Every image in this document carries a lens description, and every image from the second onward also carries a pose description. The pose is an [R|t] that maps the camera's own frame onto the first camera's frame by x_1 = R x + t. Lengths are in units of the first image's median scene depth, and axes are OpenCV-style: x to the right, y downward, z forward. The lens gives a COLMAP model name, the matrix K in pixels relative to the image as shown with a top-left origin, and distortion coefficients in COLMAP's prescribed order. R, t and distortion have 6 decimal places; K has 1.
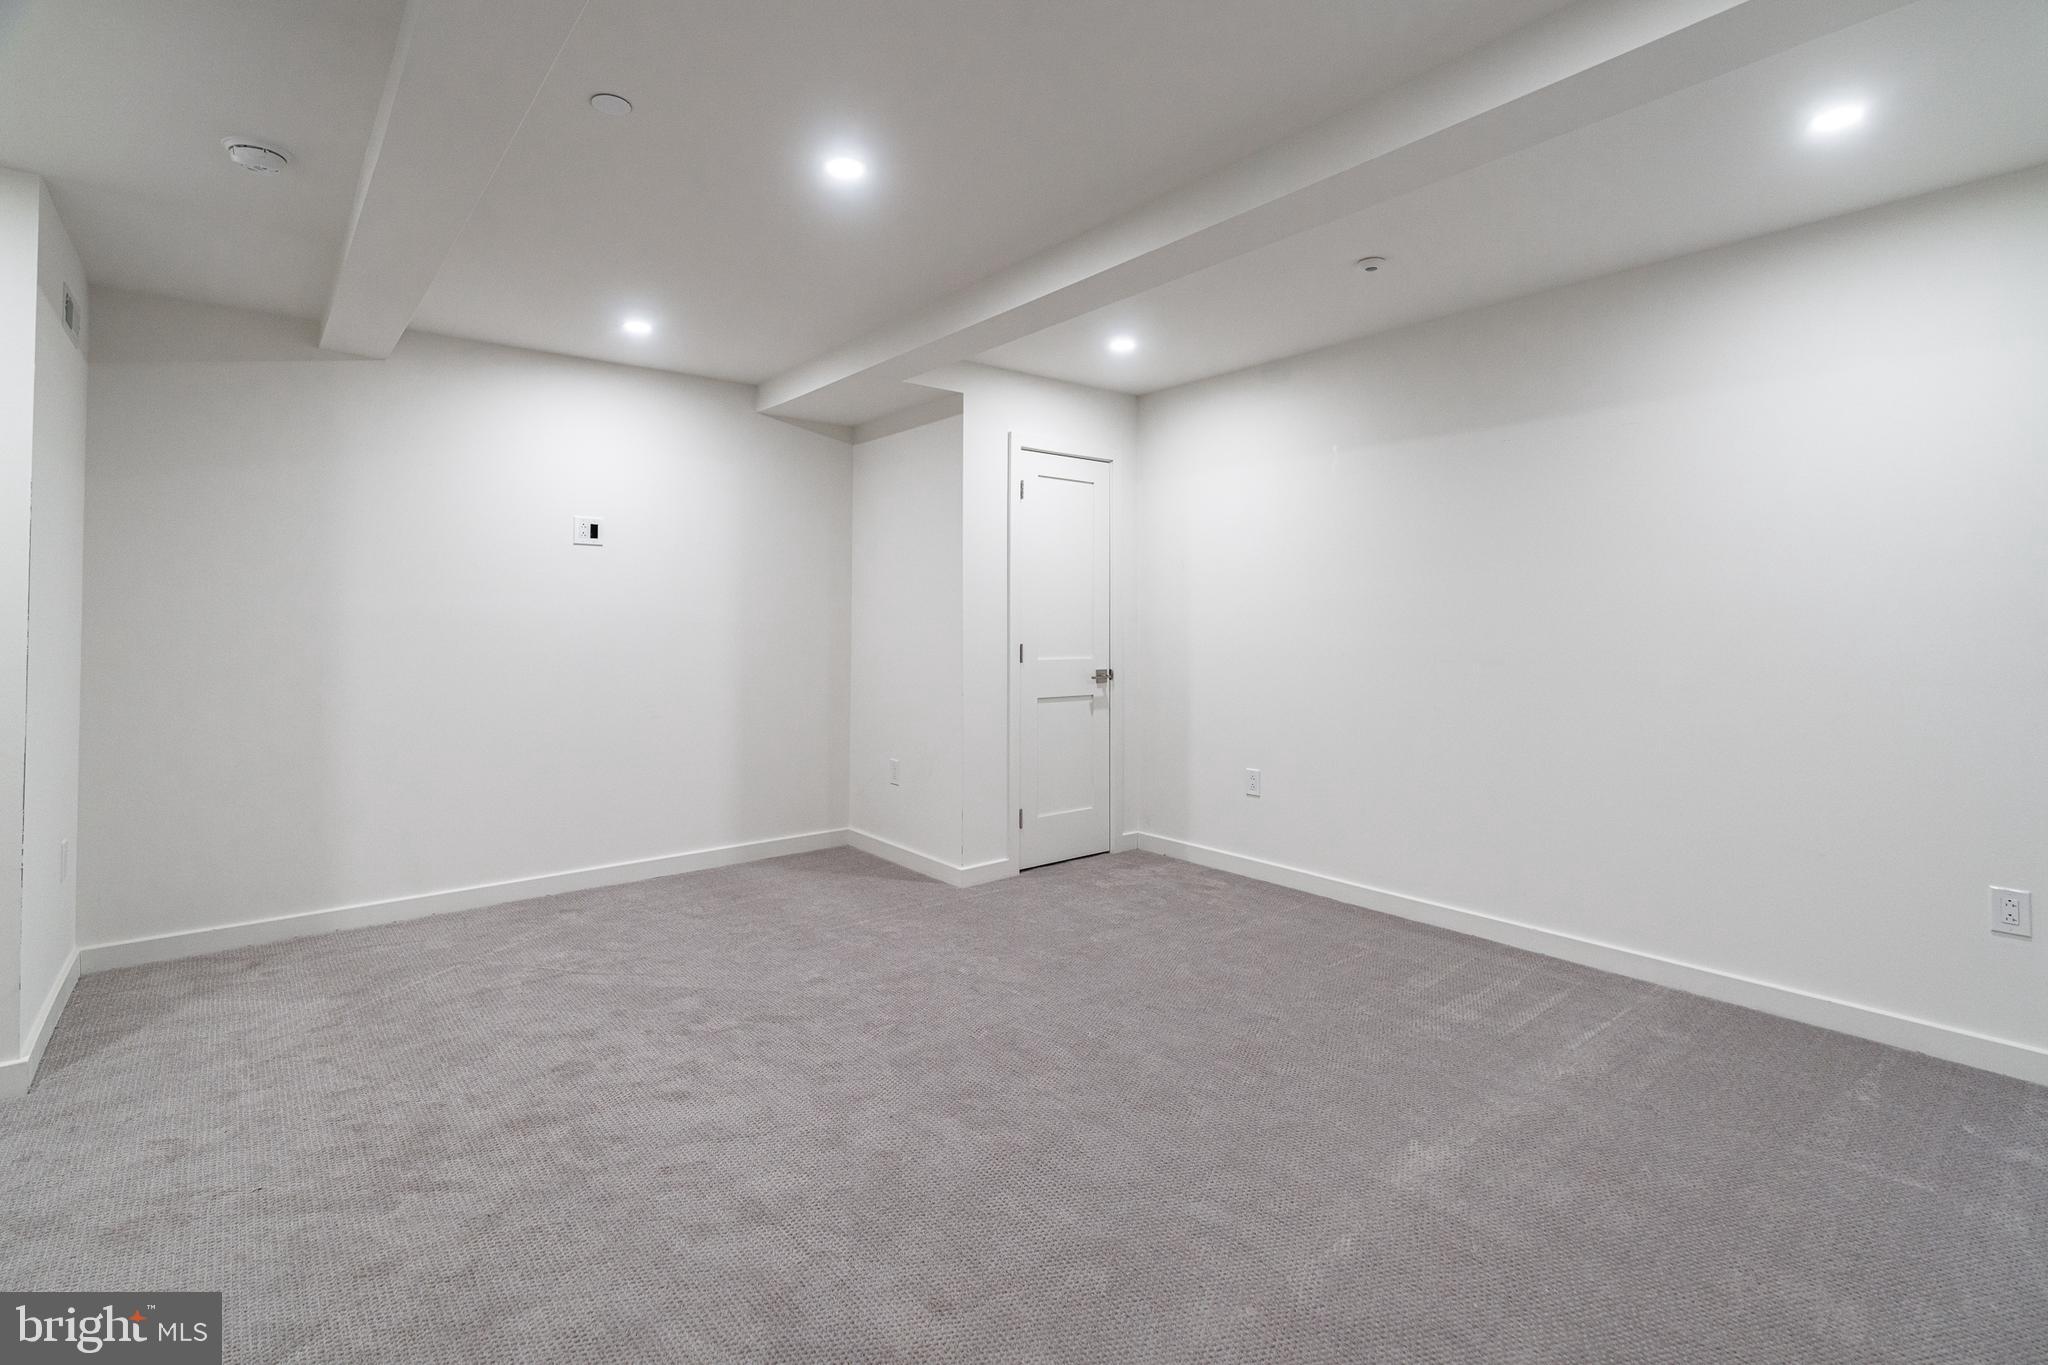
lens RADIAL K [[949.4, 0, 1027.4], [0, 949.4, 582.3], [0, 0, 1]] dist [-0.001558, -0.000397]
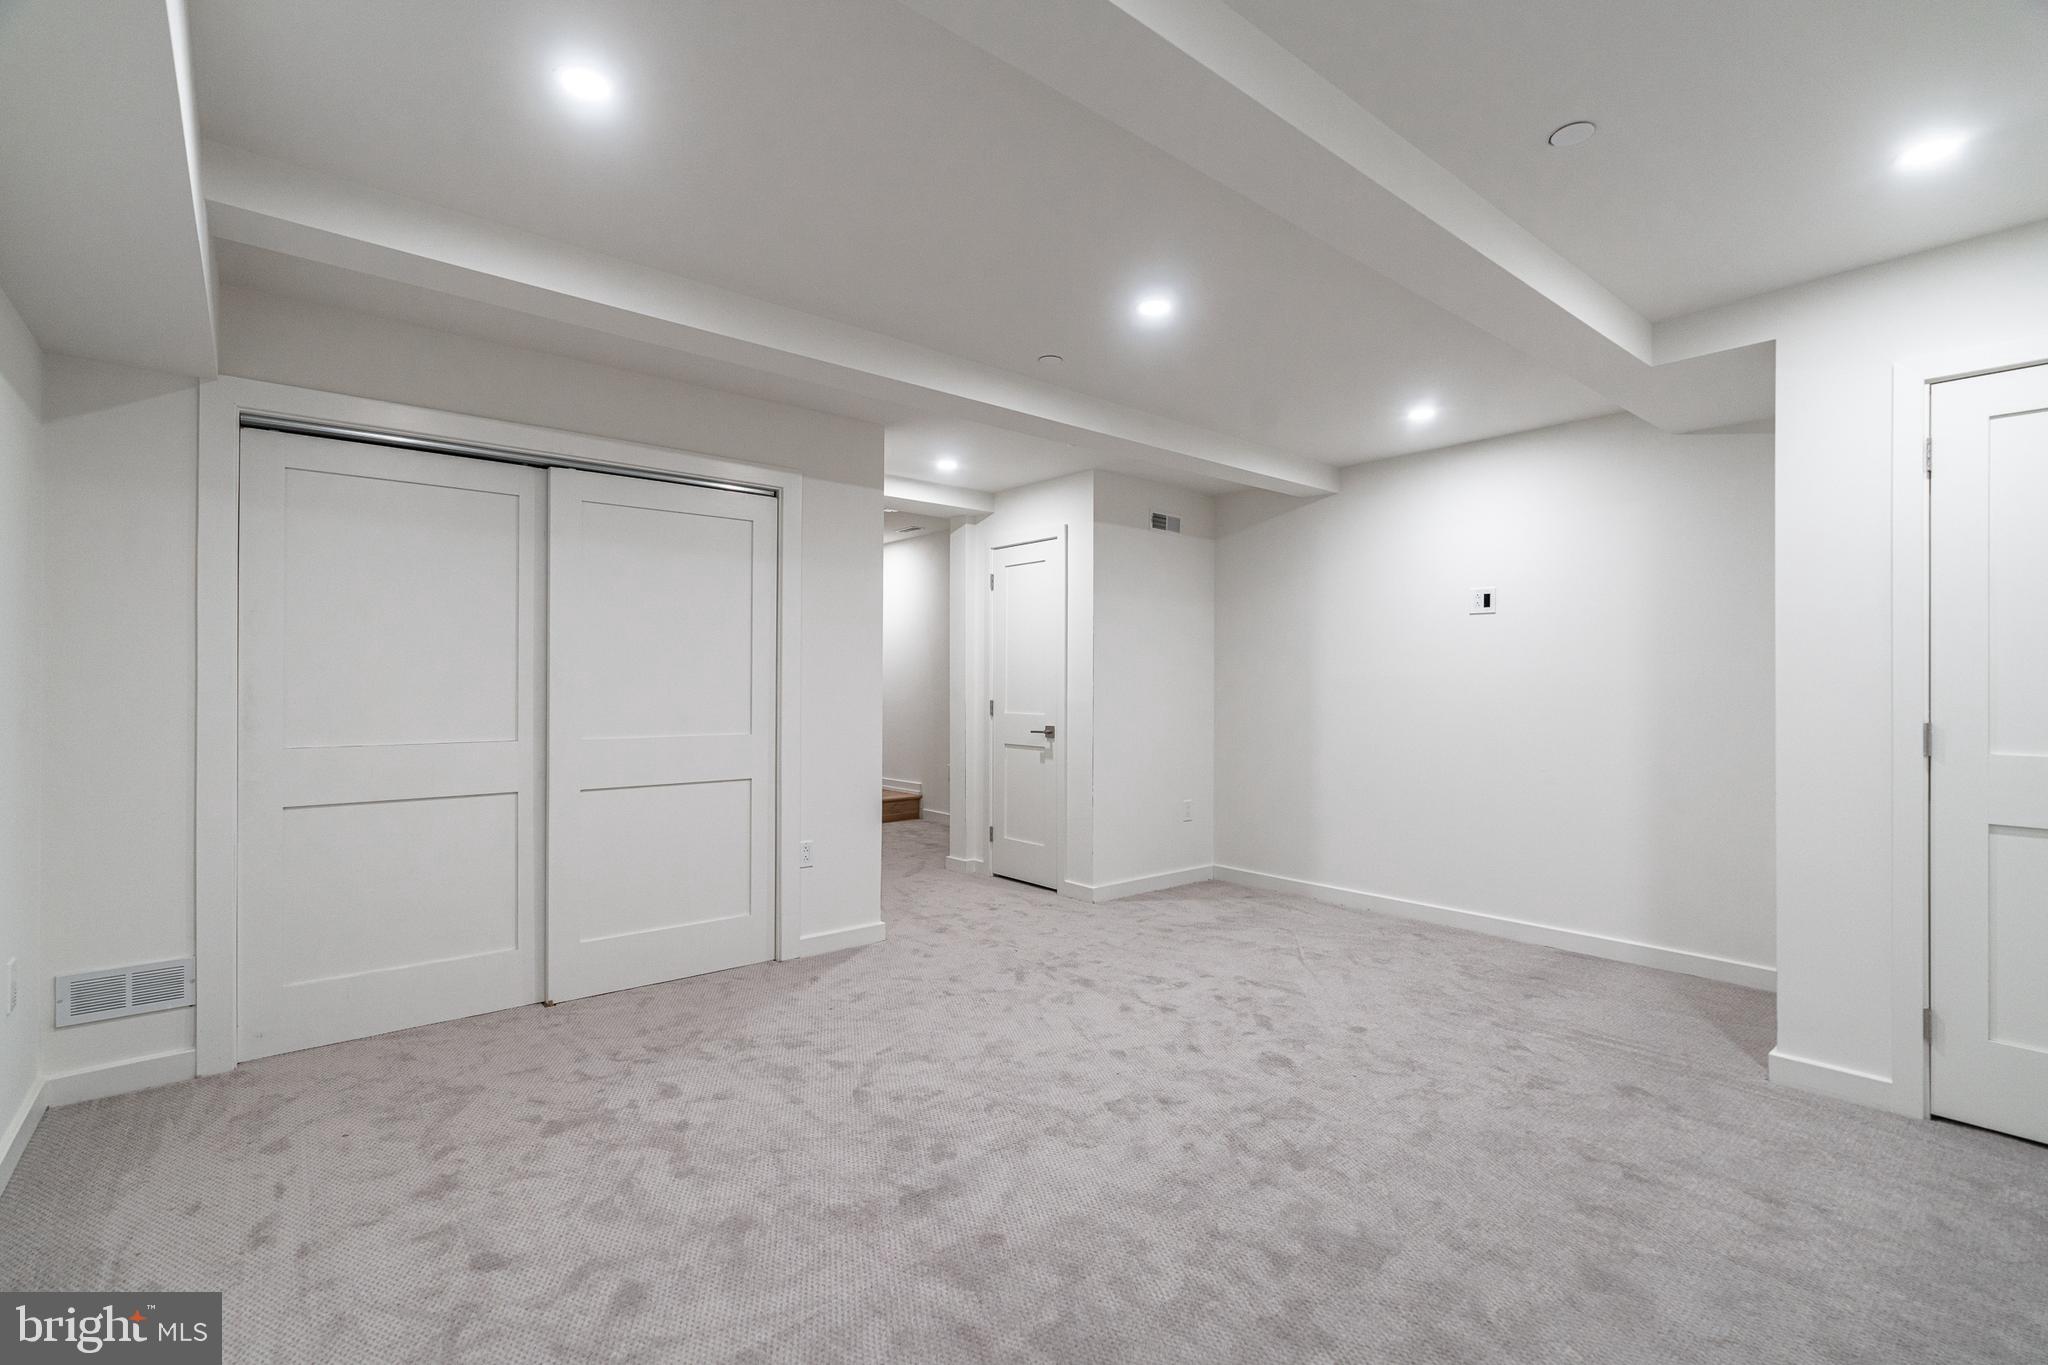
lens RADIAL K [[932.7, 0, 1021.6], [0, 932.7, 681.4], [0, 0, 1]] dist [-0.004108, -0.000512]
pose [[-0.002366, -0.003608, -0.999991, 1.004255], [0.039420, 0.999216, -0.003699, 0.034442], [0.999220, -0.039428, -0.002221, 0.811981]]
